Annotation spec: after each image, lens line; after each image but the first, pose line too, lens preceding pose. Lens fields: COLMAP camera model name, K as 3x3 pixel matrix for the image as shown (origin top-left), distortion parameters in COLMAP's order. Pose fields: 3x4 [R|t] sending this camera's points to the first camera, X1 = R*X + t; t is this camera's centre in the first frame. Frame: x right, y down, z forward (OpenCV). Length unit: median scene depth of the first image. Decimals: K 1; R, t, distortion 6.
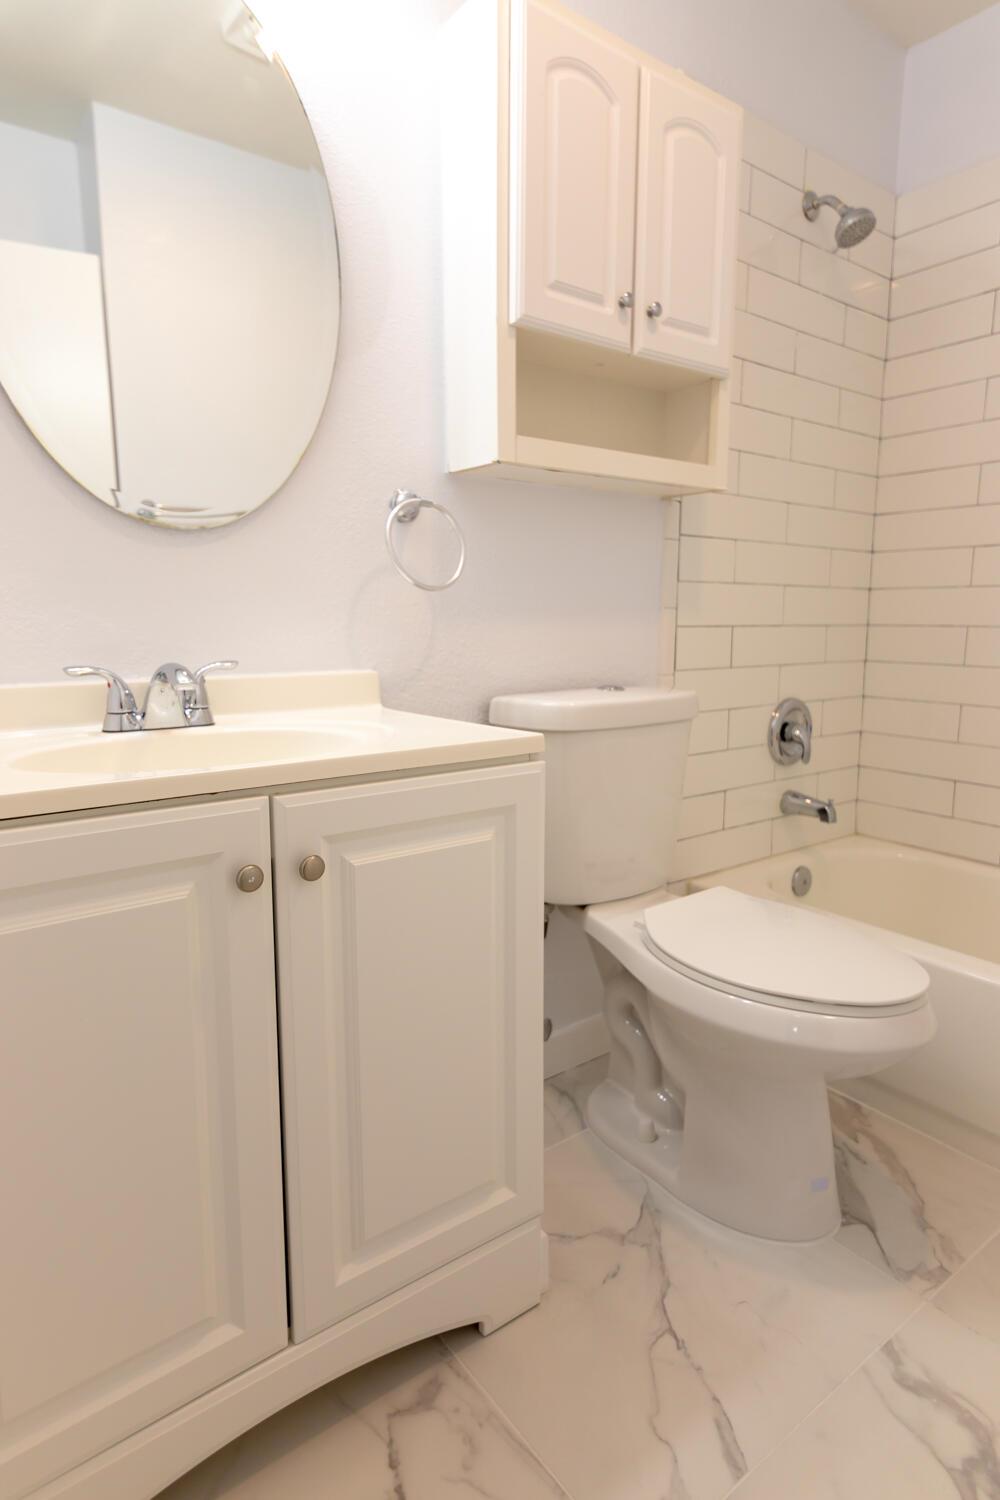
lens RADIAL K [[824.4, 0, 500.0], [0, 824.4, 750.0], [0, 0, 1]] dist [0.000197, 0.000215]
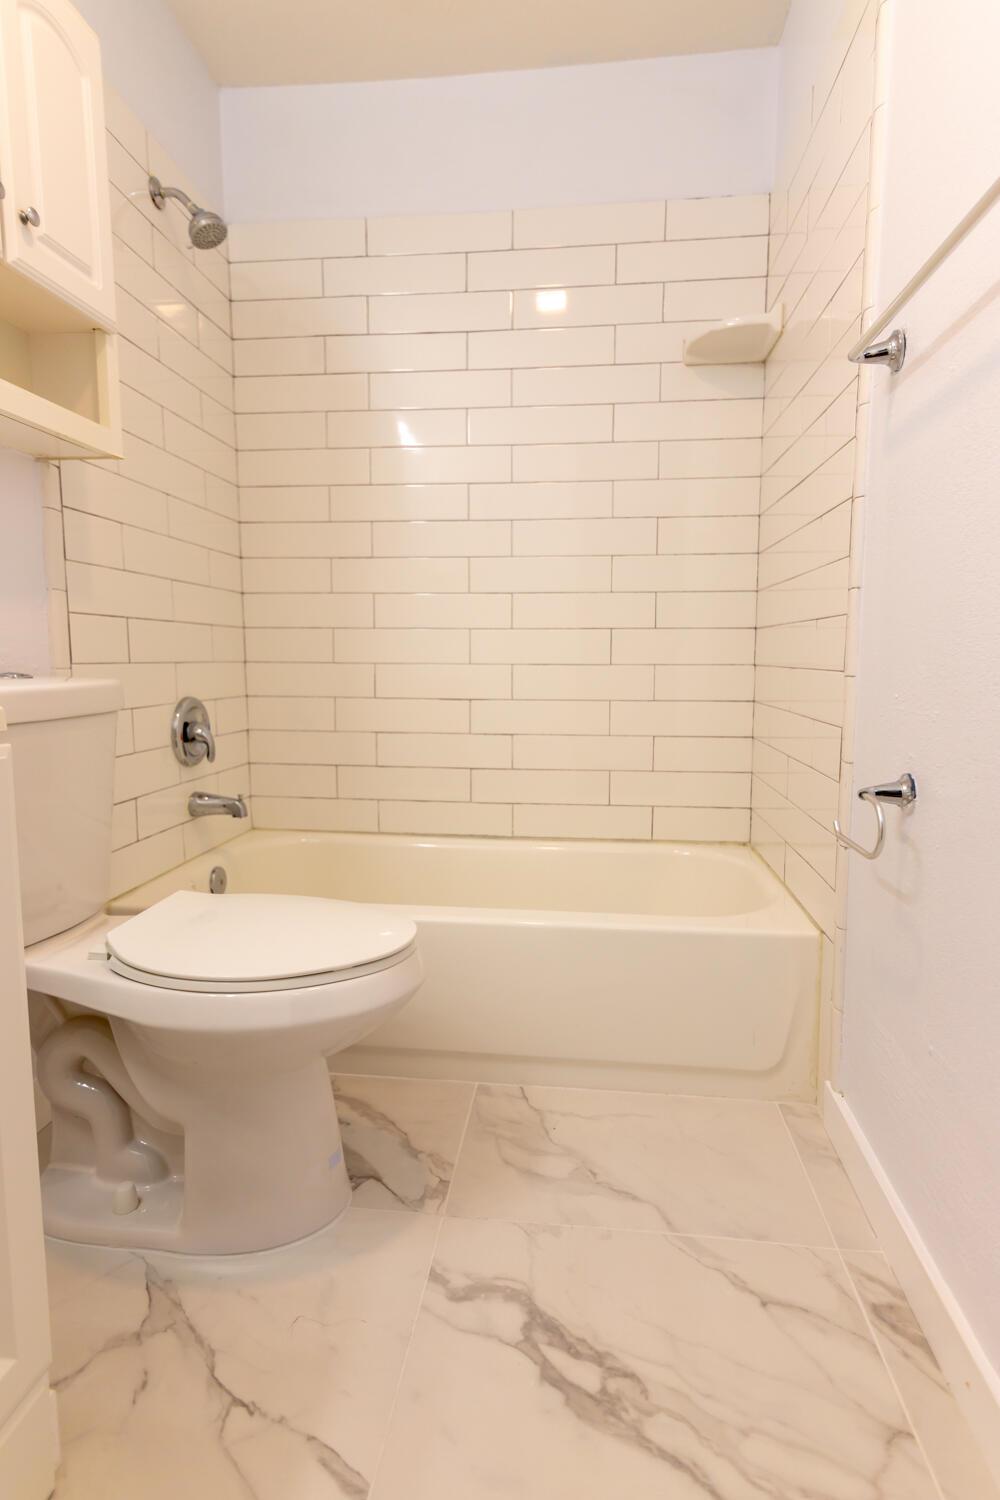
lens RADIAL K [[786.8, 0, 500.0], [0, 786.8, 750.0], [0, 0, 1]] dist [0.003785, 0.000273]
pose [[0.687957, -0.086049, 0.720632, -0.094401], [0.108782, 0.993955, 0.014835, 0.035161], [-0.717552, 0.068186, 0.693159, 0.131906]]
